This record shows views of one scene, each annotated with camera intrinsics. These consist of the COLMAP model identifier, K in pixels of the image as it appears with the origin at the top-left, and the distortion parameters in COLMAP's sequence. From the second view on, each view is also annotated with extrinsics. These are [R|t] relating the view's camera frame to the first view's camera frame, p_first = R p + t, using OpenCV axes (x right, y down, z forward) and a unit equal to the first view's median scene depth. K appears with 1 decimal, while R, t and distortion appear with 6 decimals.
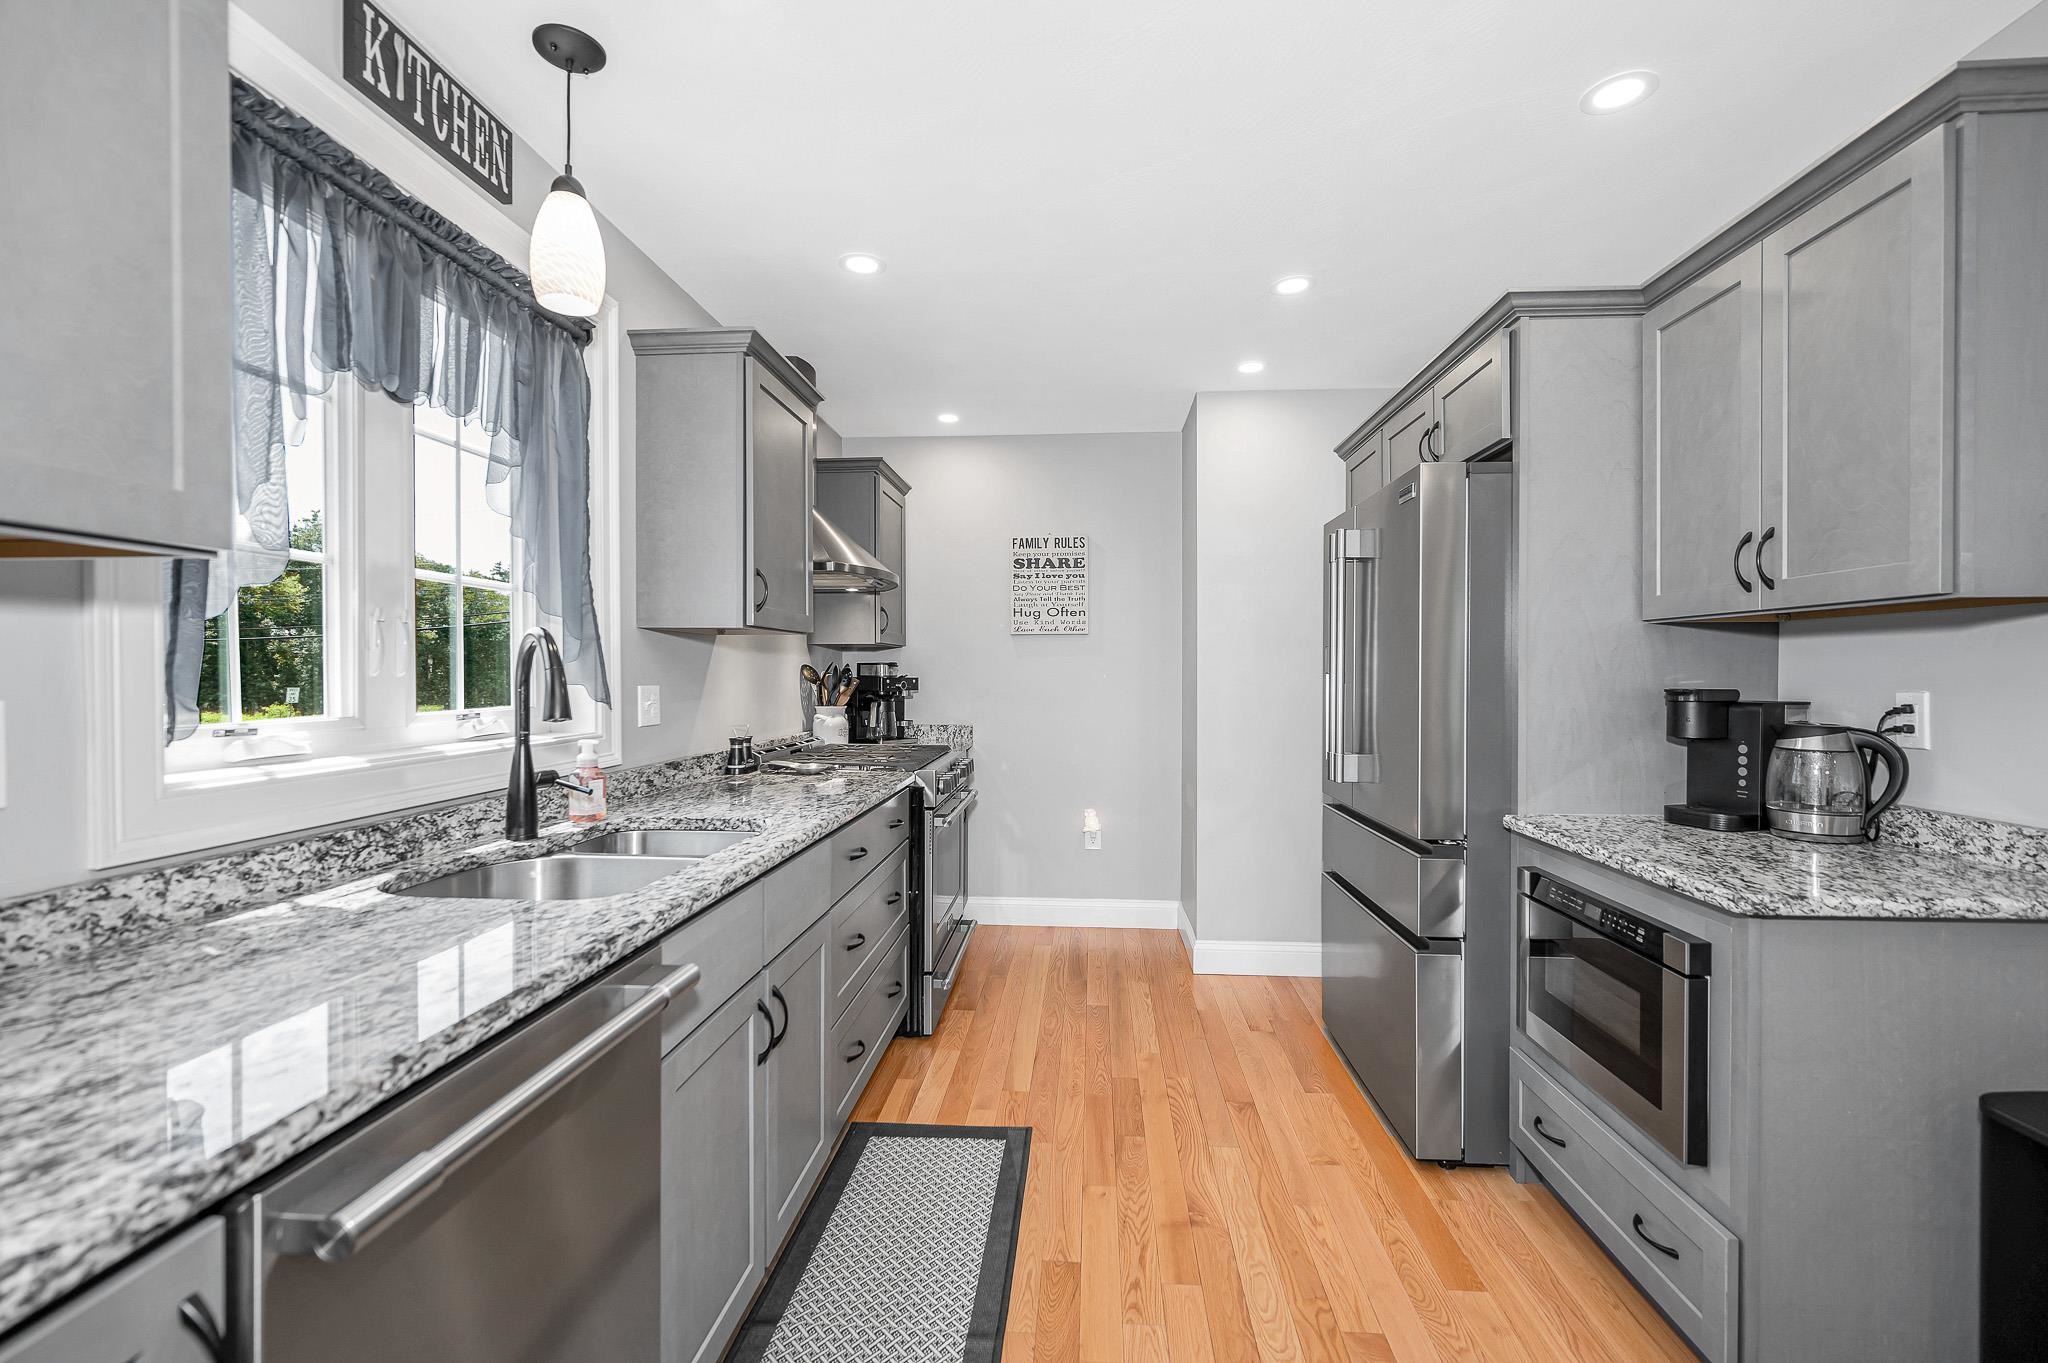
lens RADIAL K [[928.3, 0, 1056.5], [0, 928.3, 675.1], [0, 0, 1]] dist [-0.002812, -0.000437]
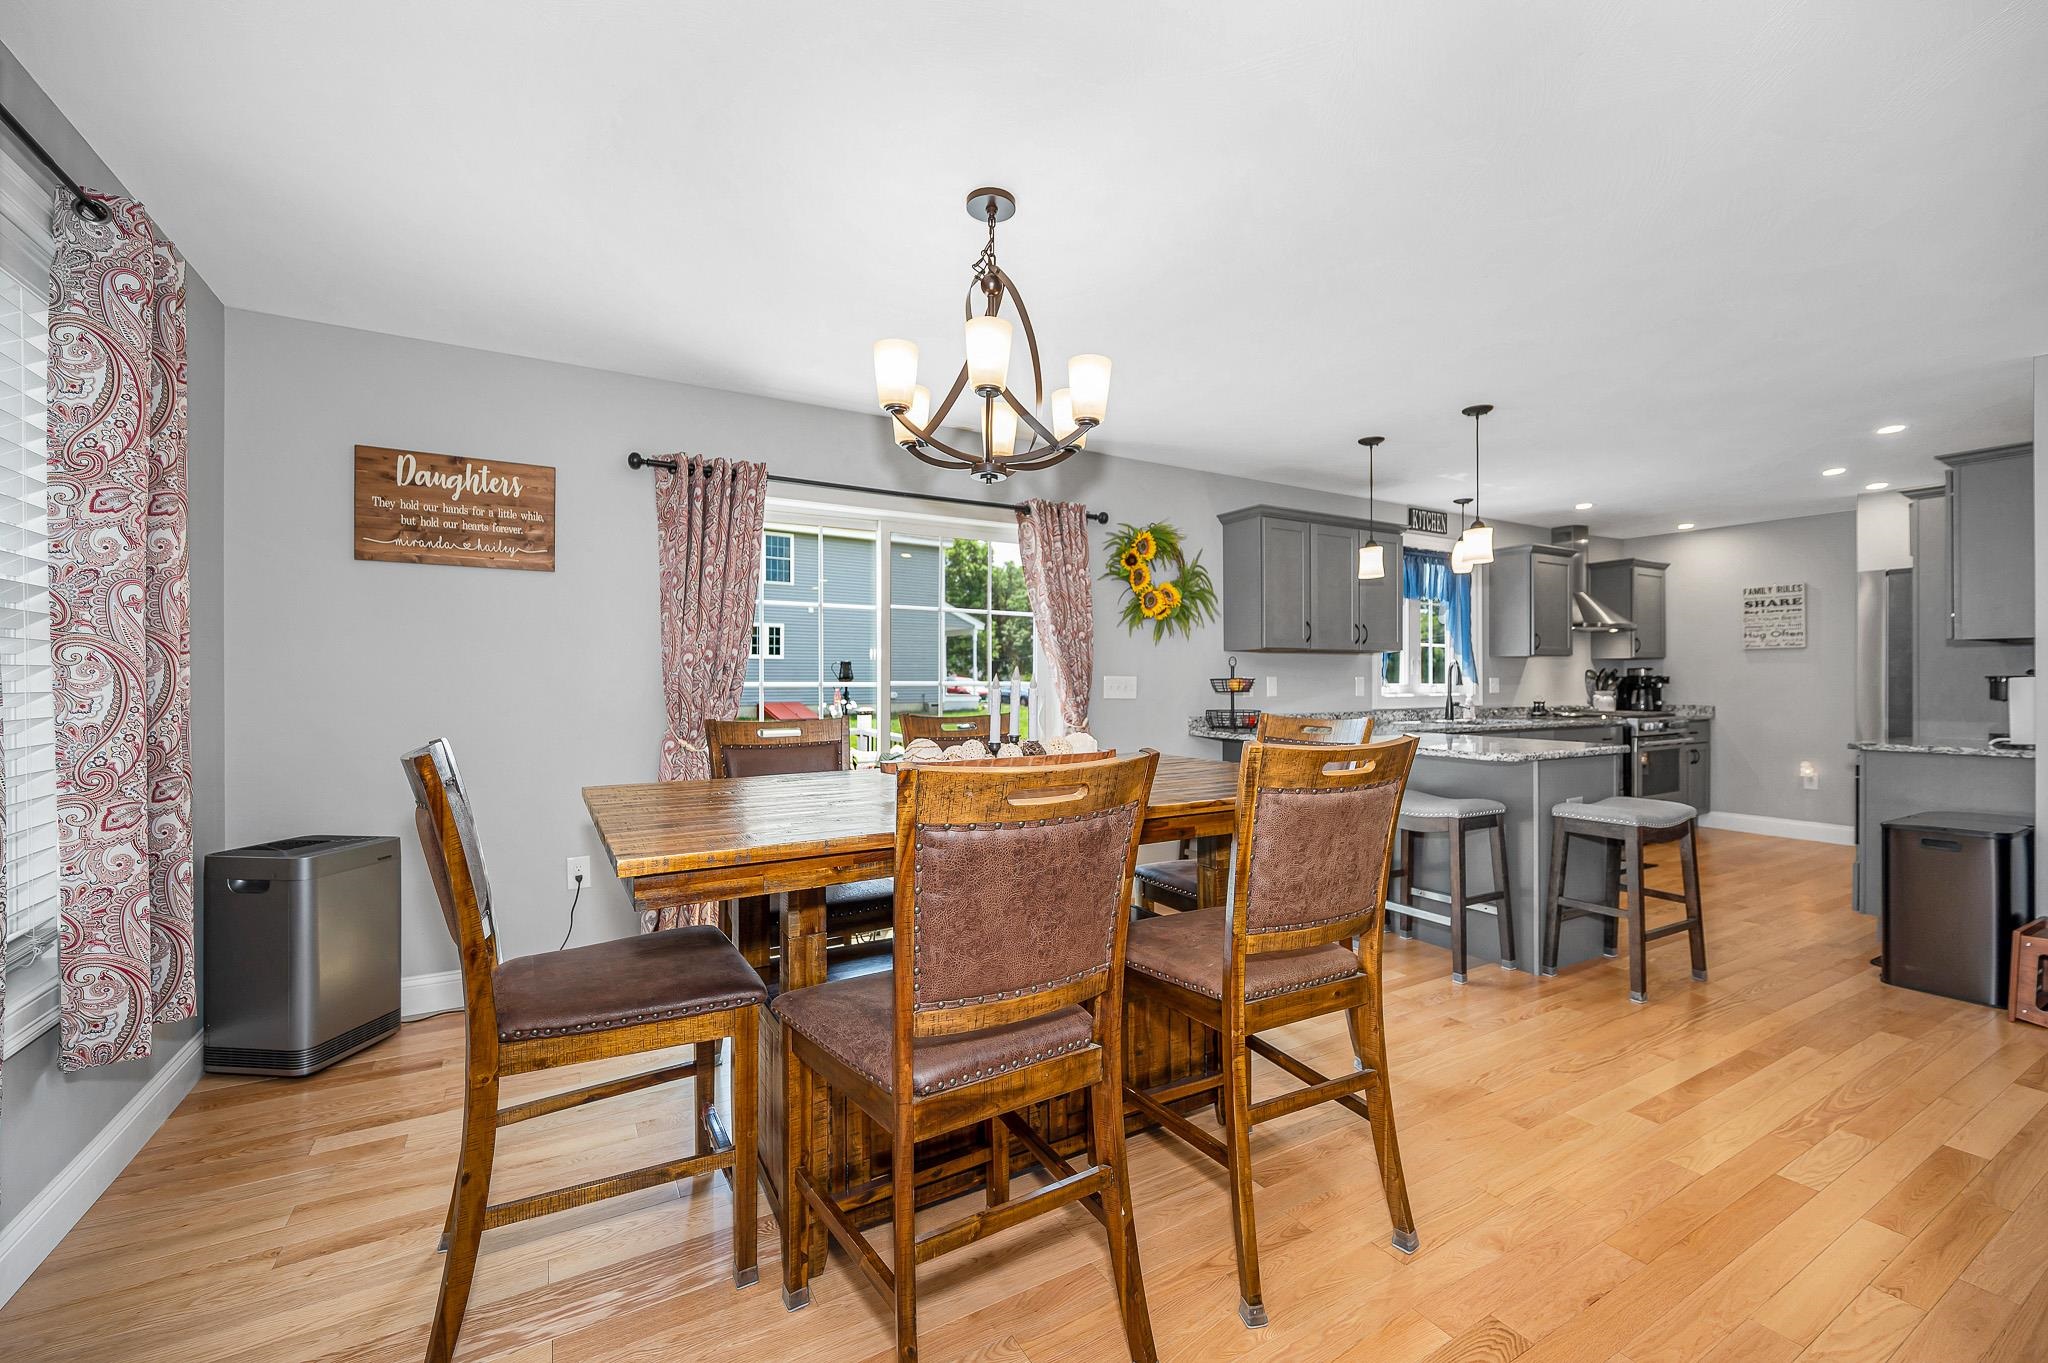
lens RADIAL K [[837.0, 0, 1028.9], [0, 837.0, 675.6], [0, 0, 1]] dist [-0.001329, -0.000322]
pose [[0.559312, -0.004971, -0.828942, 0.958104], [-0.000241, 0.999981, -0.006159, 0.022651], [0.828957, 0.003645, 0.559300, -1.730157]]
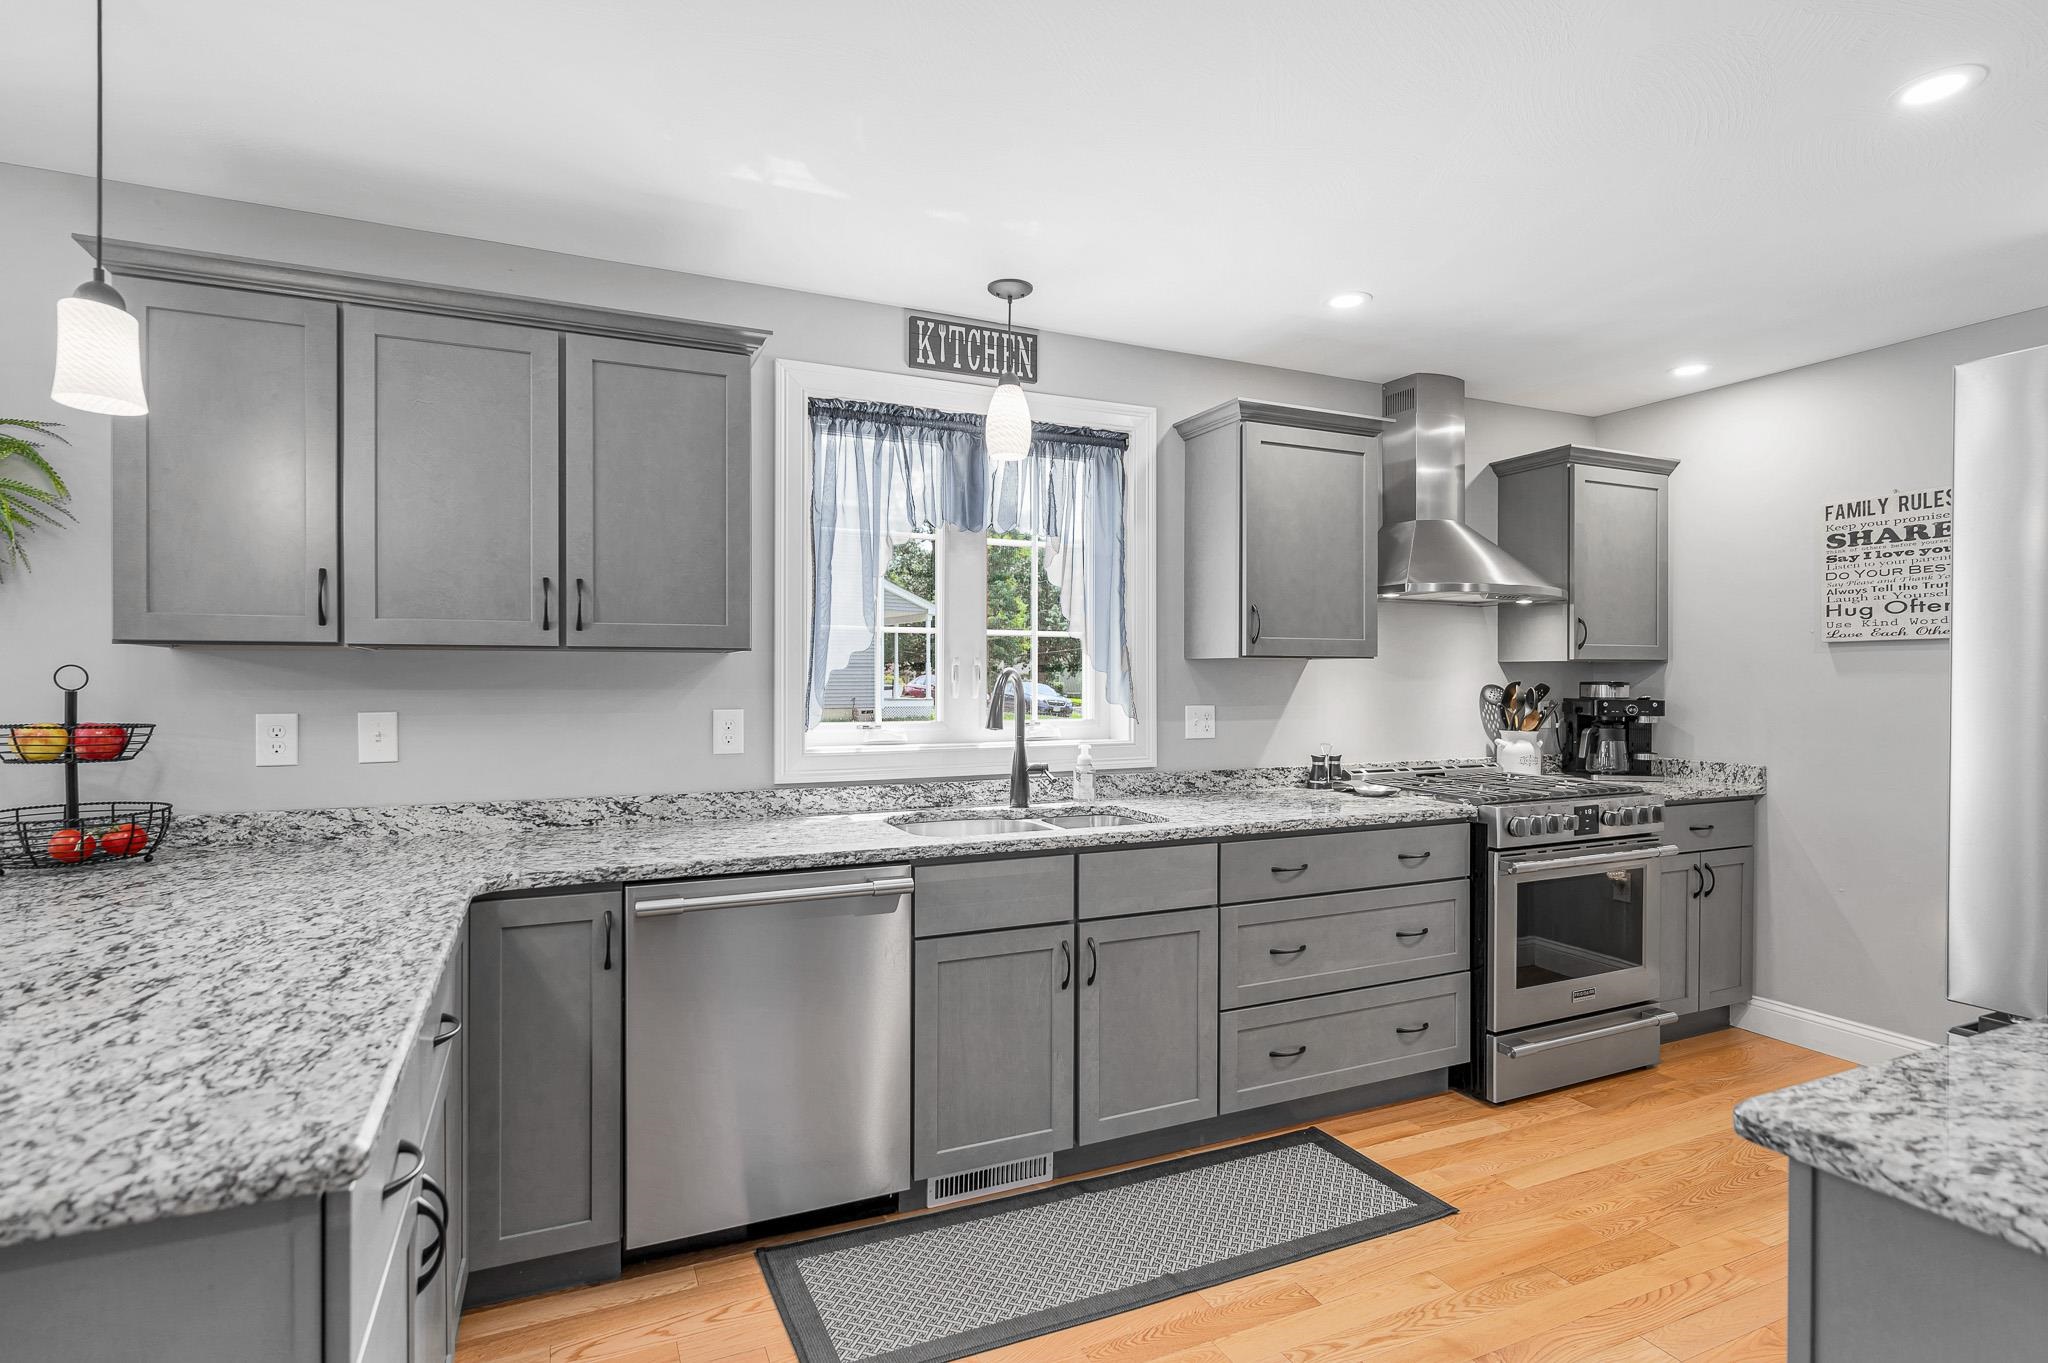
lens RADIAL K [[998.0, 0, 975.8], [0, 998.0, 676.4], [0, 0, 1]] dist [0.002473, -0.000107]
pose [[0.453368, 0.000613, -0.891323, 0.709083], [-0.004829, 0.999987, -0.001768, -0.027808], [0.891310, 0.005106, 0.453365, 0.163934]]
